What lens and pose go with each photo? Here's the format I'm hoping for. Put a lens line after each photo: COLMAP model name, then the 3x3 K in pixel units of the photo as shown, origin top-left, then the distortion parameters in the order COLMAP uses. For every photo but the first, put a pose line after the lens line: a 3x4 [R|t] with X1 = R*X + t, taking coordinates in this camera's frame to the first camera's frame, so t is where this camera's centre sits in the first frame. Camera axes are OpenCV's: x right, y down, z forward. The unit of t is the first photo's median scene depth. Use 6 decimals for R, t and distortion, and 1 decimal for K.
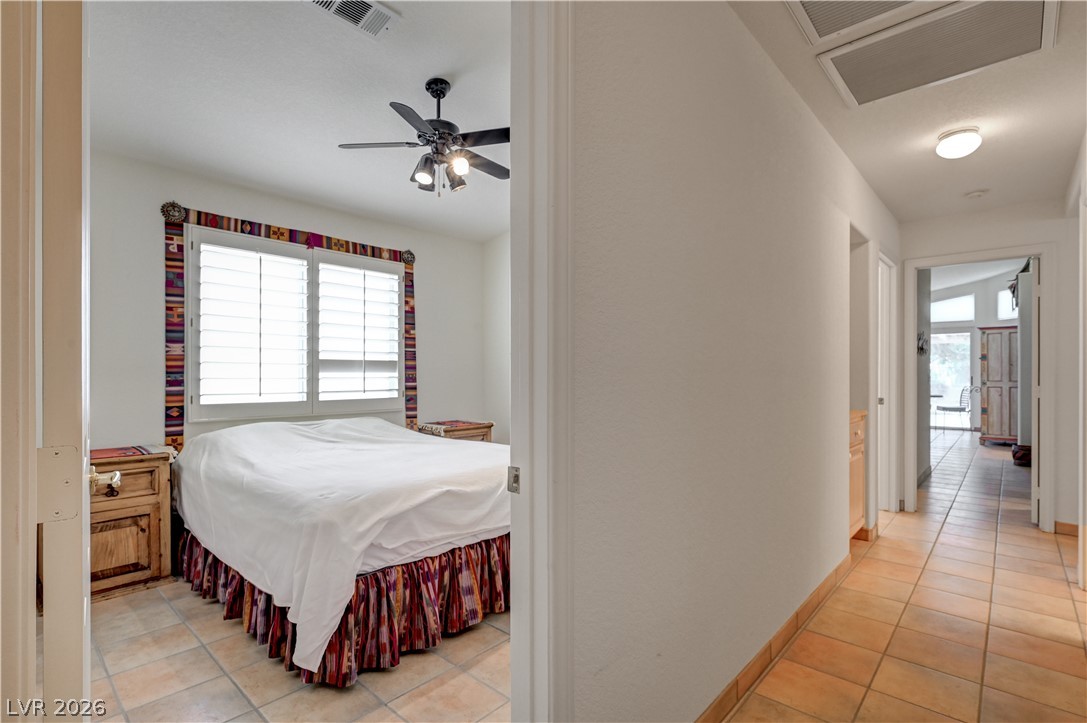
lens RADIAL K [[509.3, 0, 555.4], [0, 509.3, 370.3], [0, 0, 1]] dist [0.003260, 0.000125]
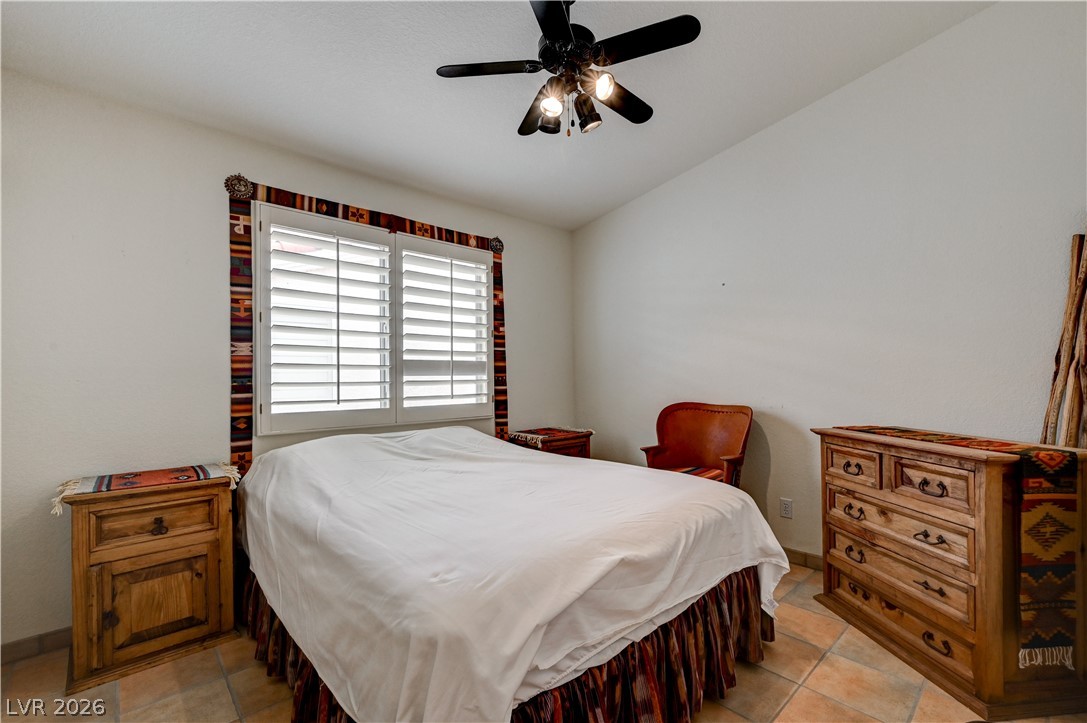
lens RADIAL K [[445.1, 0, 547.5], [0, 445.1, 370.7], [0, 0, 1]] dist [0.002360, 0.000626]
pose [[0.996324, -0.008219, -0.085266, -0.177752], [0.007869, 0.999959, -0.004444, 0.001751], [0.085299, 0.003757, 0.996348, 0.306091]]
